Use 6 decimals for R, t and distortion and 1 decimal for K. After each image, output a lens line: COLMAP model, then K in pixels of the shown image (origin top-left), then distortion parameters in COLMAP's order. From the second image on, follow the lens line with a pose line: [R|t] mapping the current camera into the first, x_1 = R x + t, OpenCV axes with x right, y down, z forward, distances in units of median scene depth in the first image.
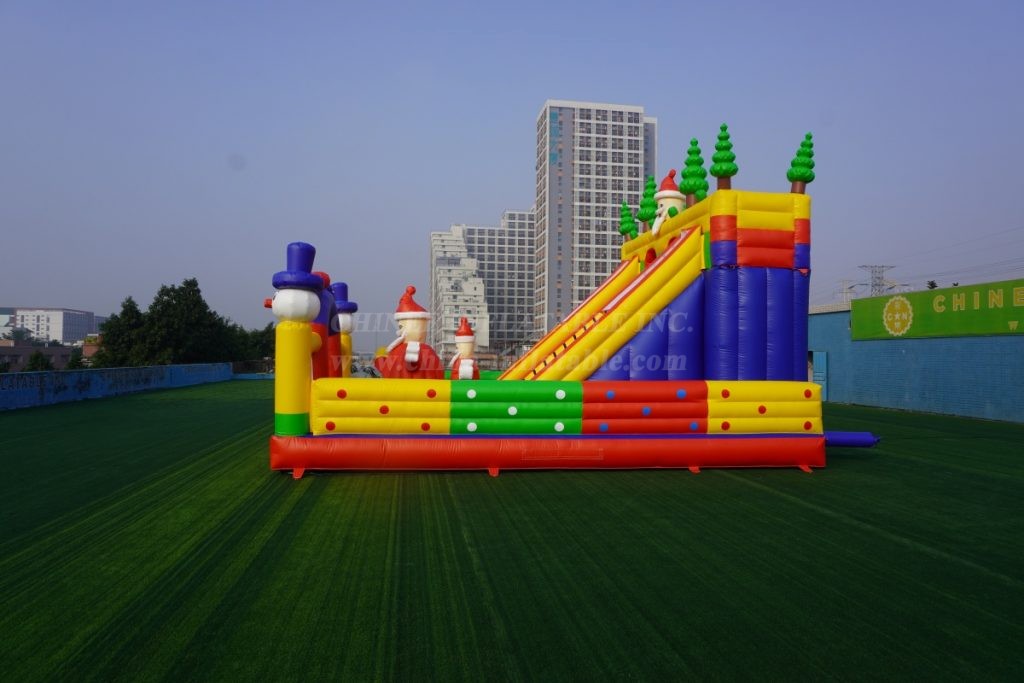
lens RADIAL K [[684.7, 0, 509.7], [0, 684.7, 337.4], [0, 0, 1]] dist [-0.042918, 0.001536]
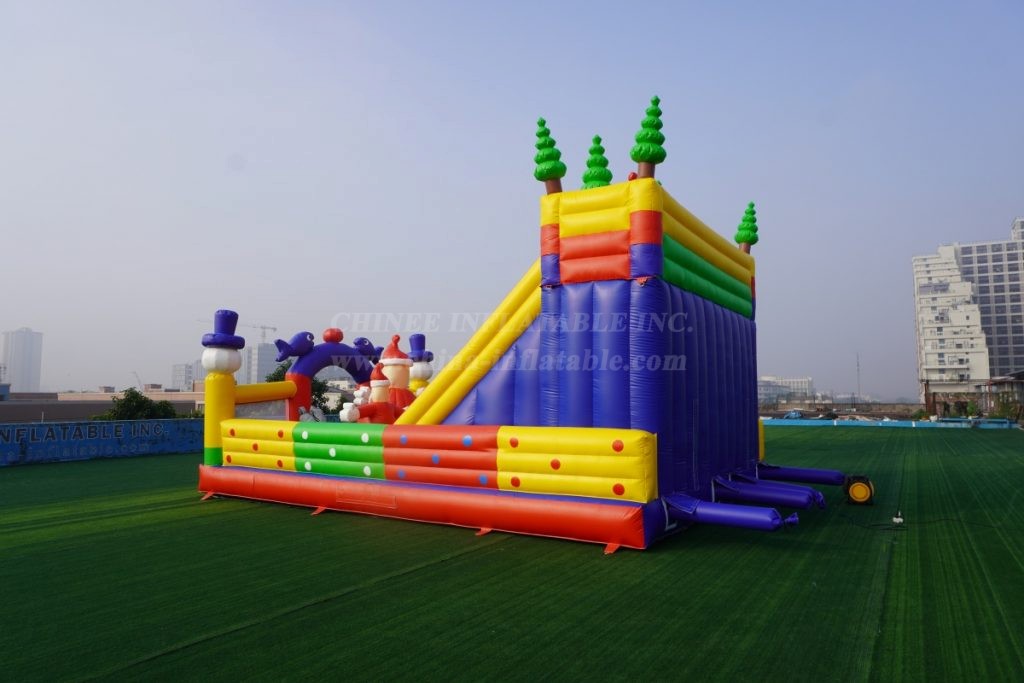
lens RADIAL K [[684.7, 0, 509.8], [0, 684.7, 350.5], [0, 0, 1]] dist [-0.042918, 0.001536]
pose [[0.773319, -0.055836, -0.631554, 0.794847], [0.025764, 0.998059, -0.056691, 0.017583], [0.633494, 0.027569, 0.773257, 0.336100]]
